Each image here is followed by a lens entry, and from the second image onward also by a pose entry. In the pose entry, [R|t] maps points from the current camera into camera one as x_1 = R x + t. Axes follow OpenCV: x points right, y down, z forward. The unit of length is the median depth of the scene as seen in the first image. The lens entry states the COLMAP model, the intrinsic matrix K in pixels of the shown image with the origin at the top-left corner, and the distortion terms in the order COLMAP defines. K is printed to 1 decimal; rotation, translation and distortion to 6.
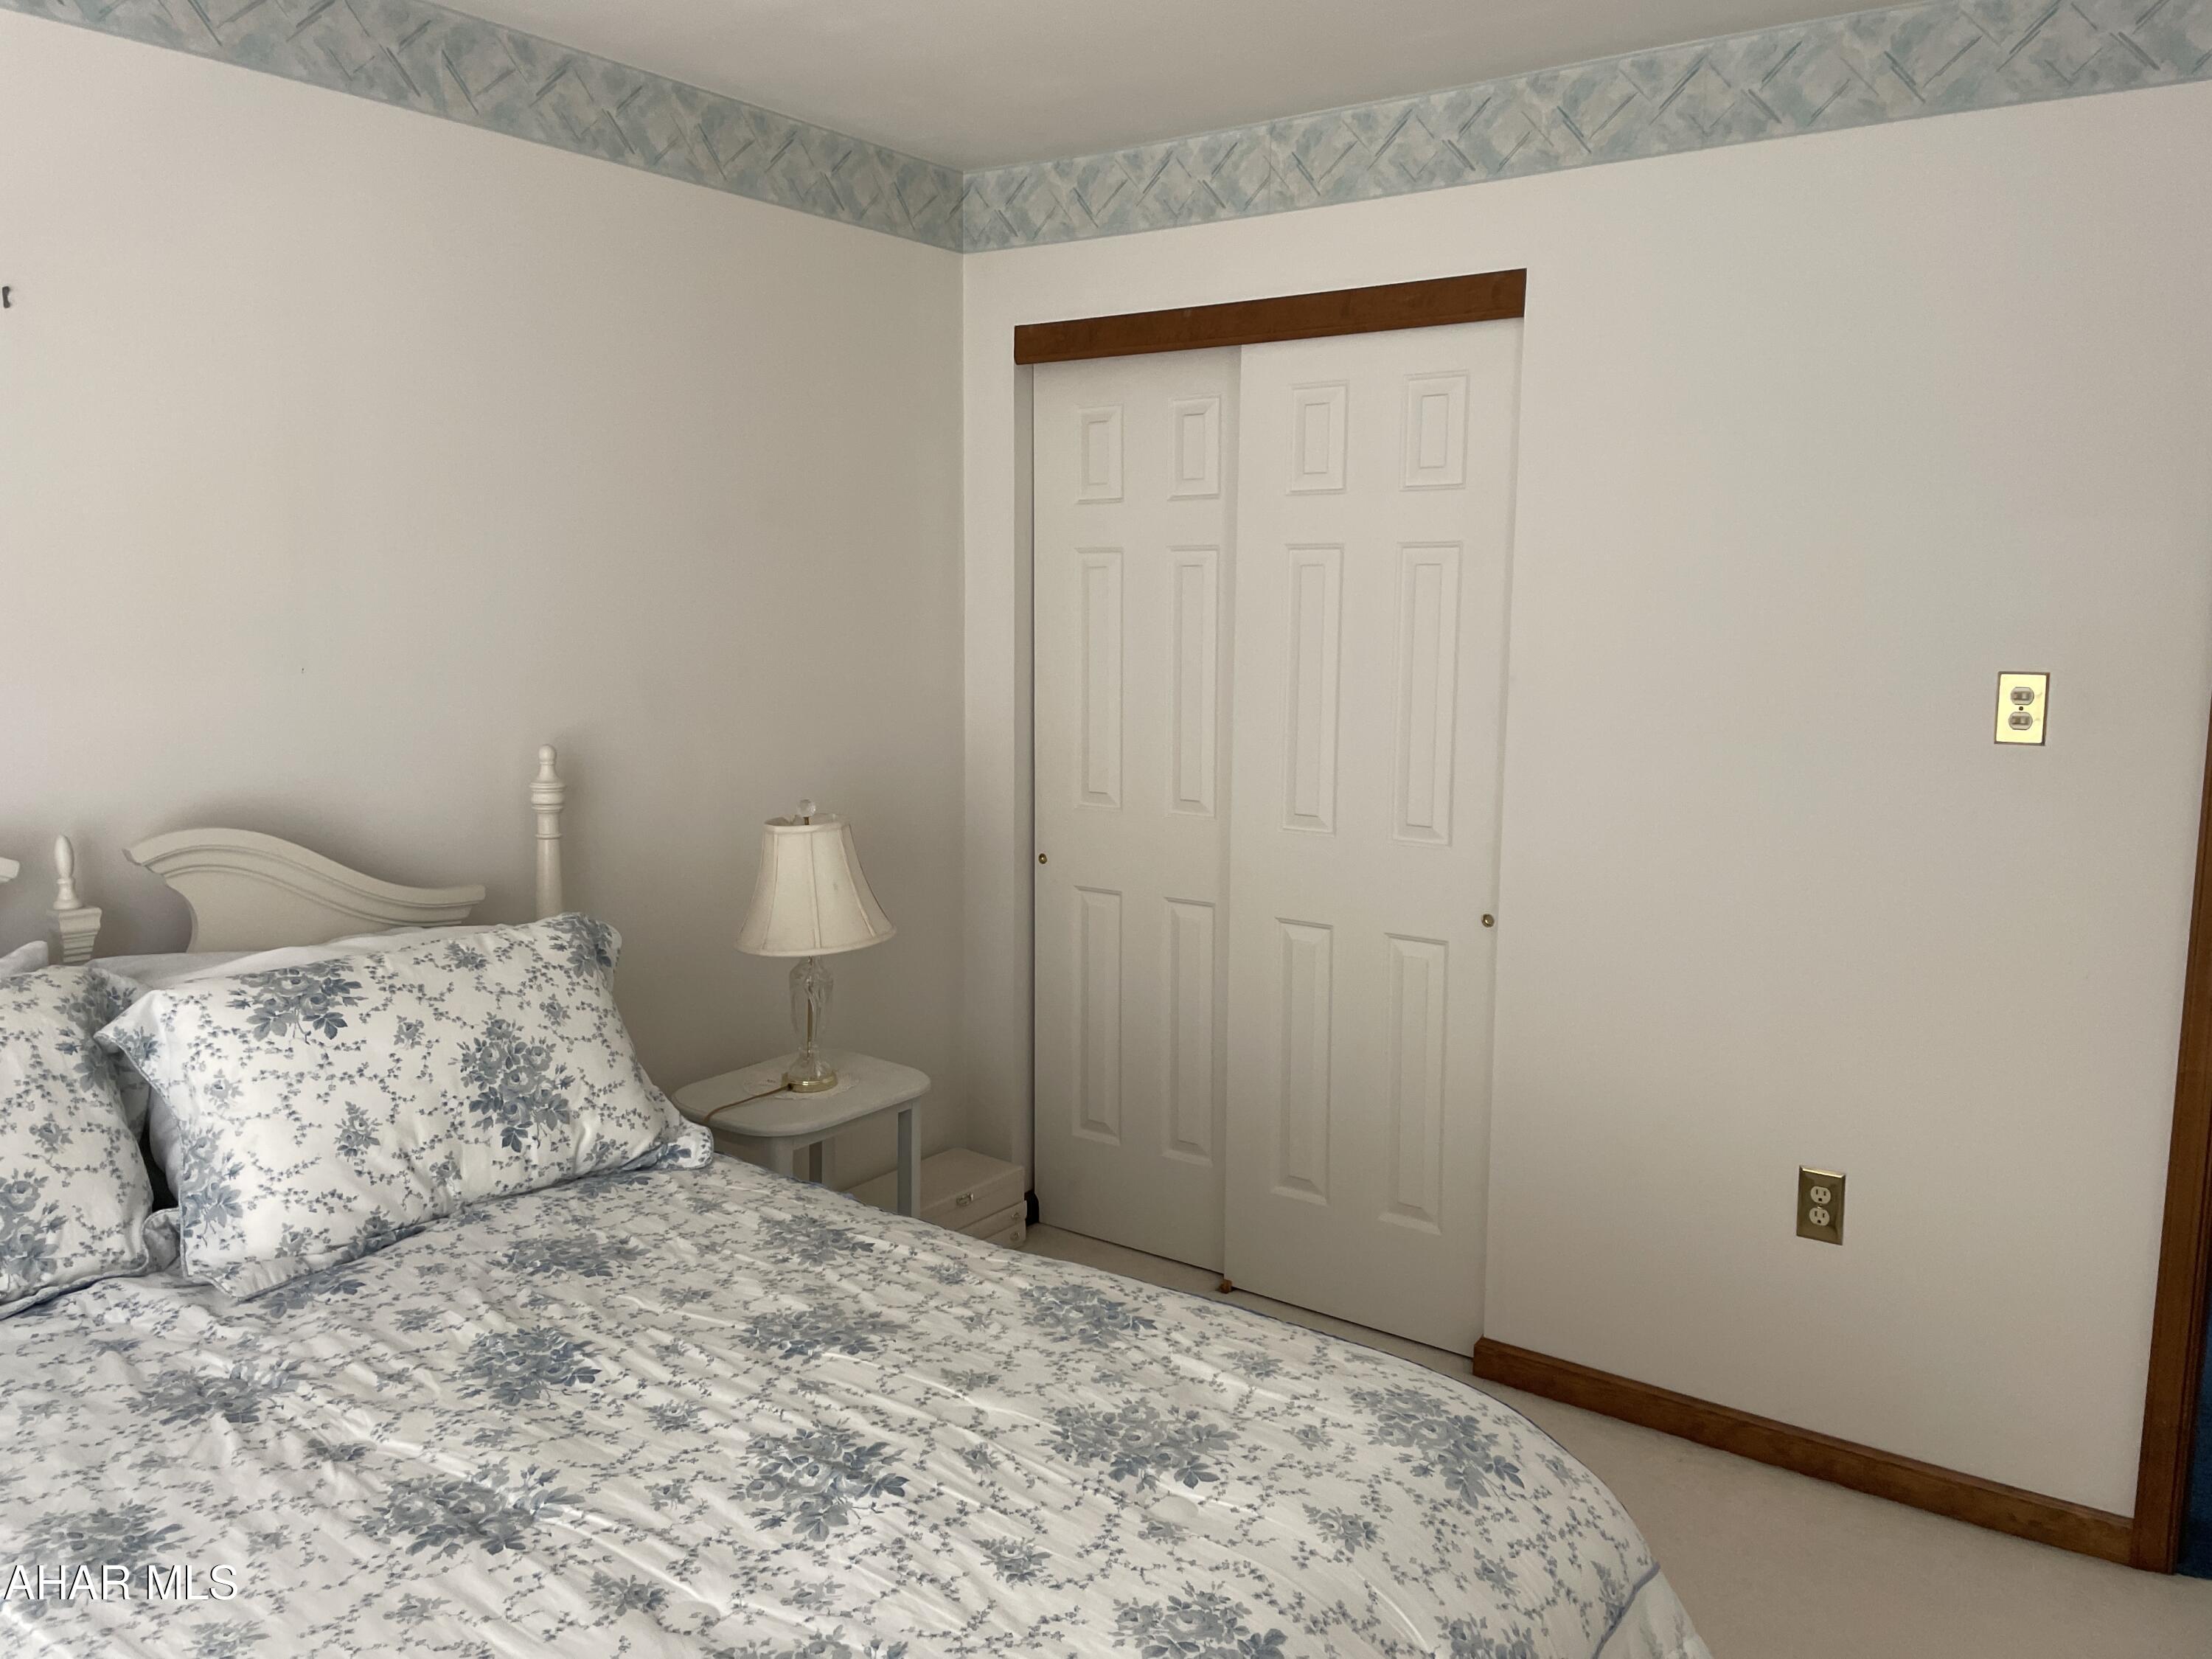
lens RADIAL K [[1684.3, 0, 1094.7], [0, 1684.3, 822.8], [0, 0, 1]] dist [0.068155, -0.091570]
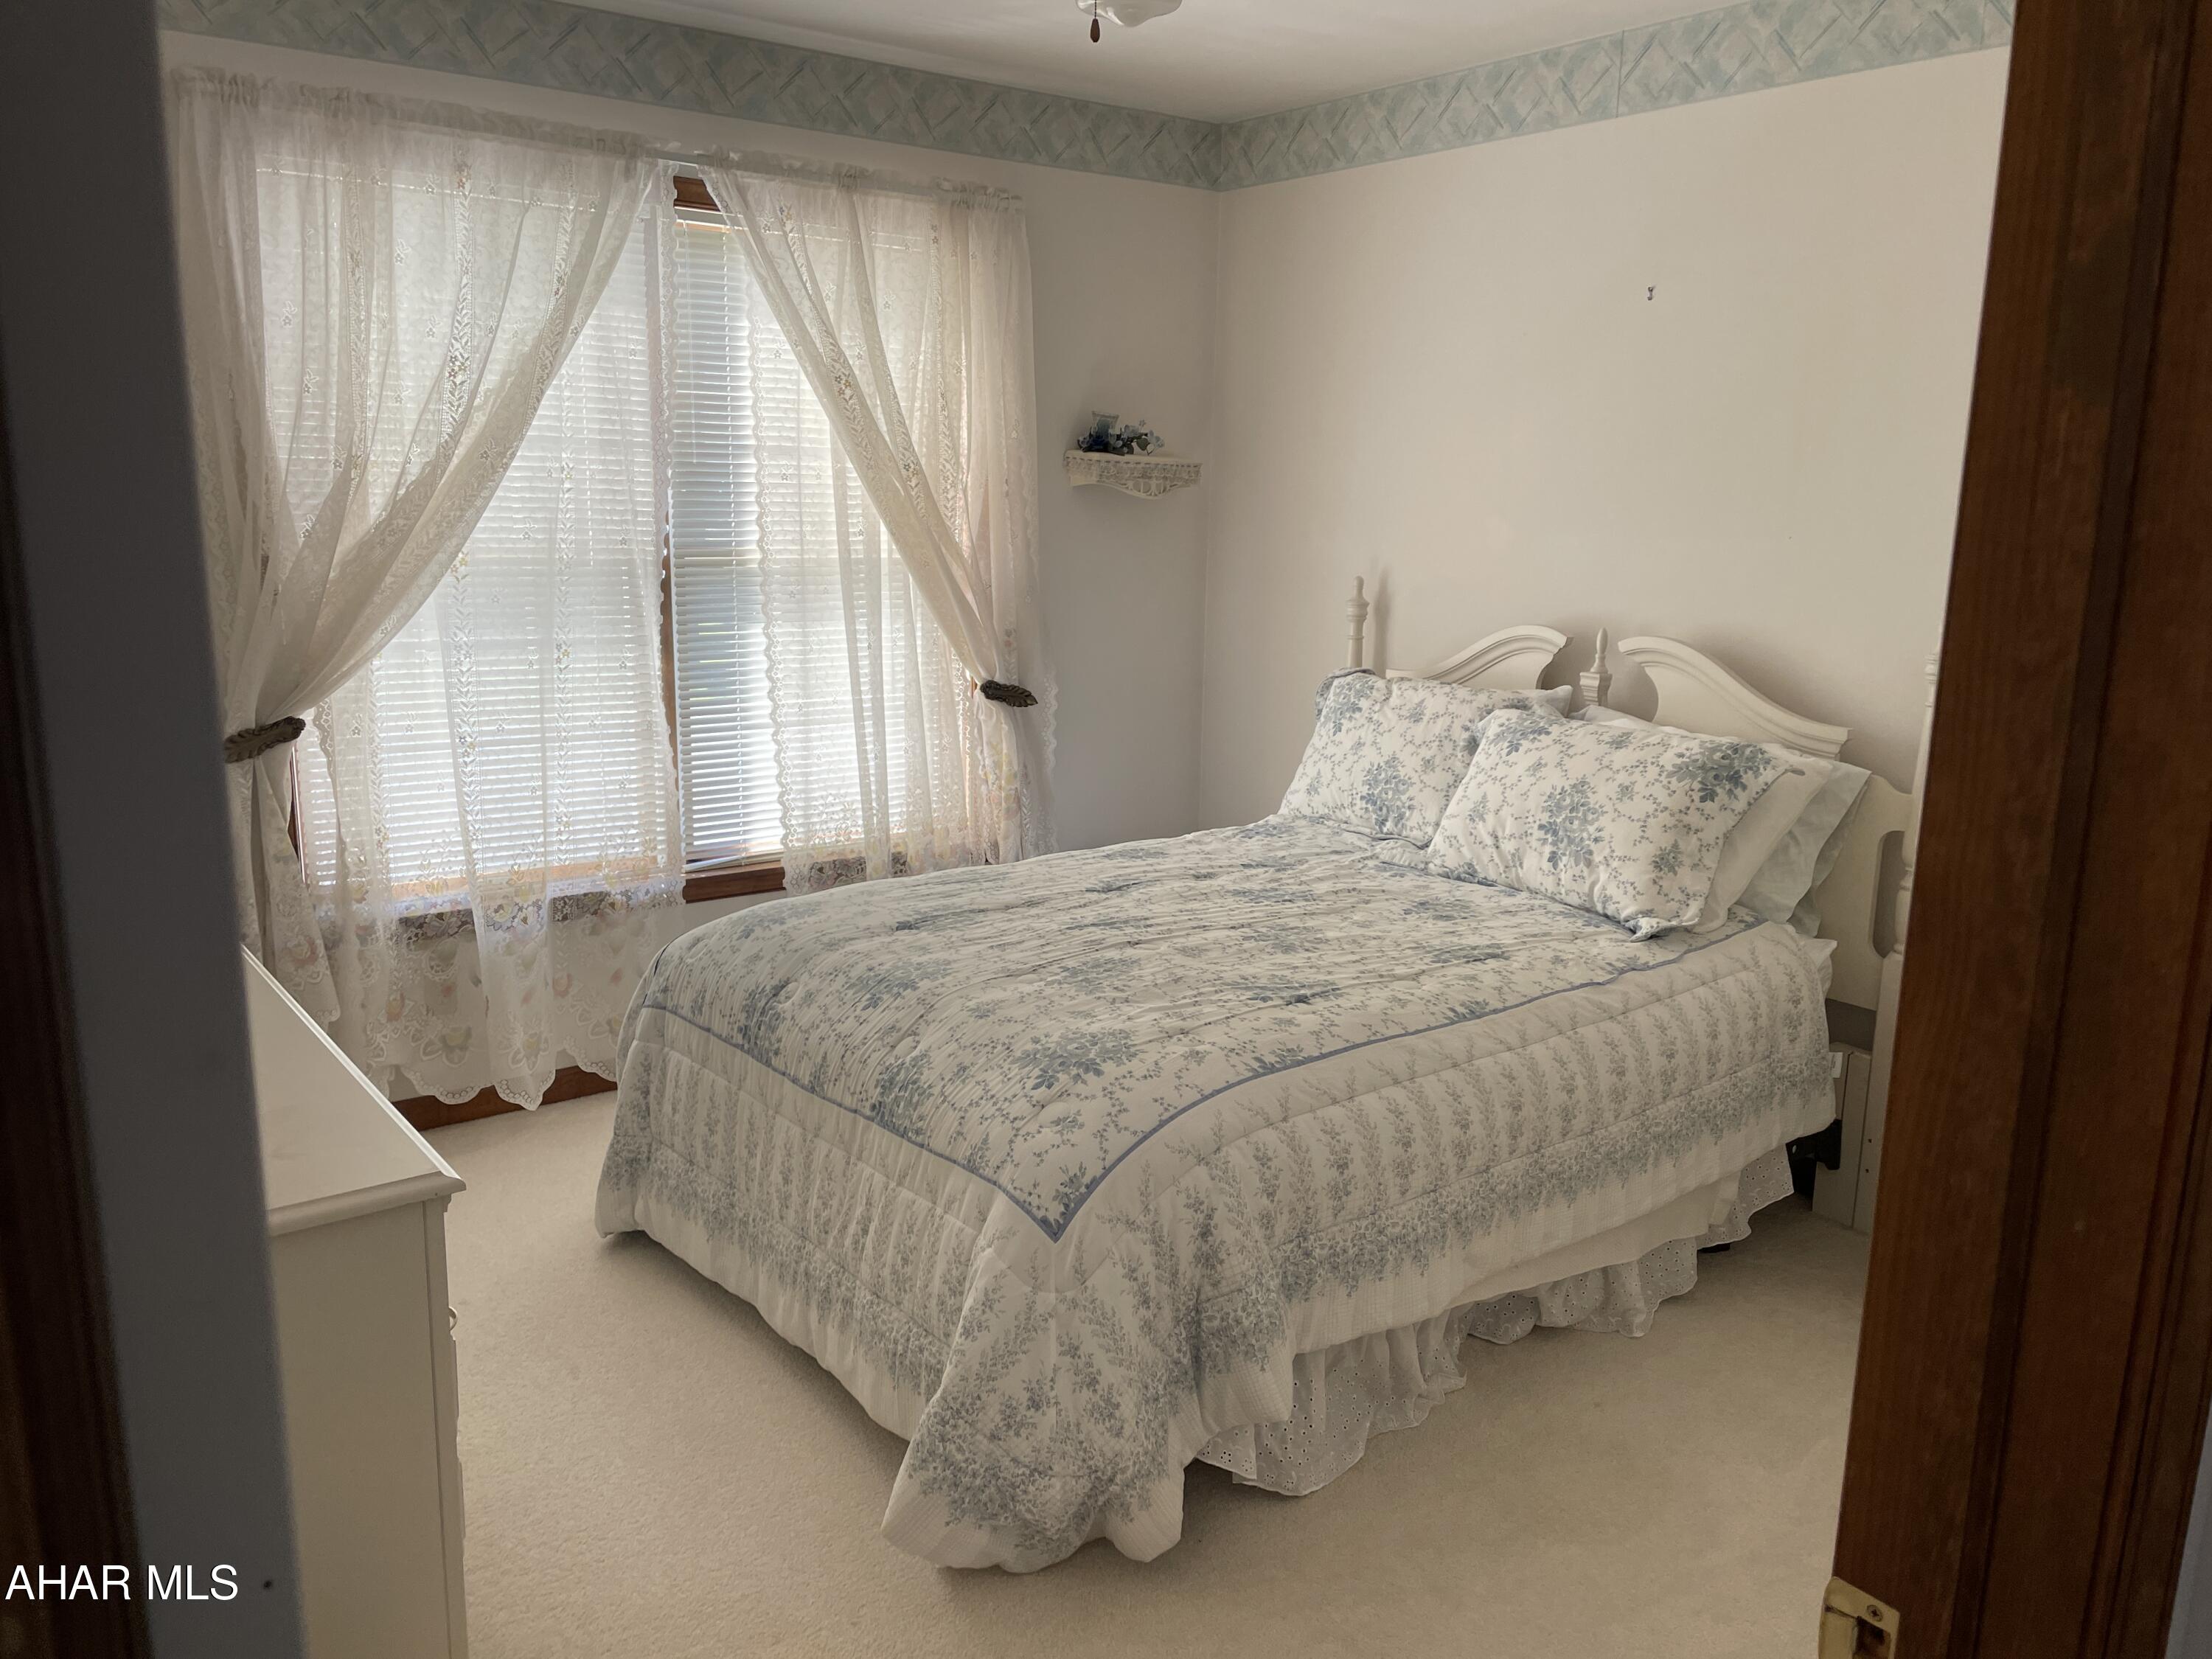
lens RADIAL K [[1684.3, 0, 1088.7], [0, 1684.3, 843.3], [0, 0, 1]] dist [0.068155, -0.091570]
pose [[-0.309633, 0.187387, -0.932209, 1.120559], [-0.145626, 0.959478, 0.241238, -0.116490], [0.939639, 0.210449, -0.269797, 1.018225]]
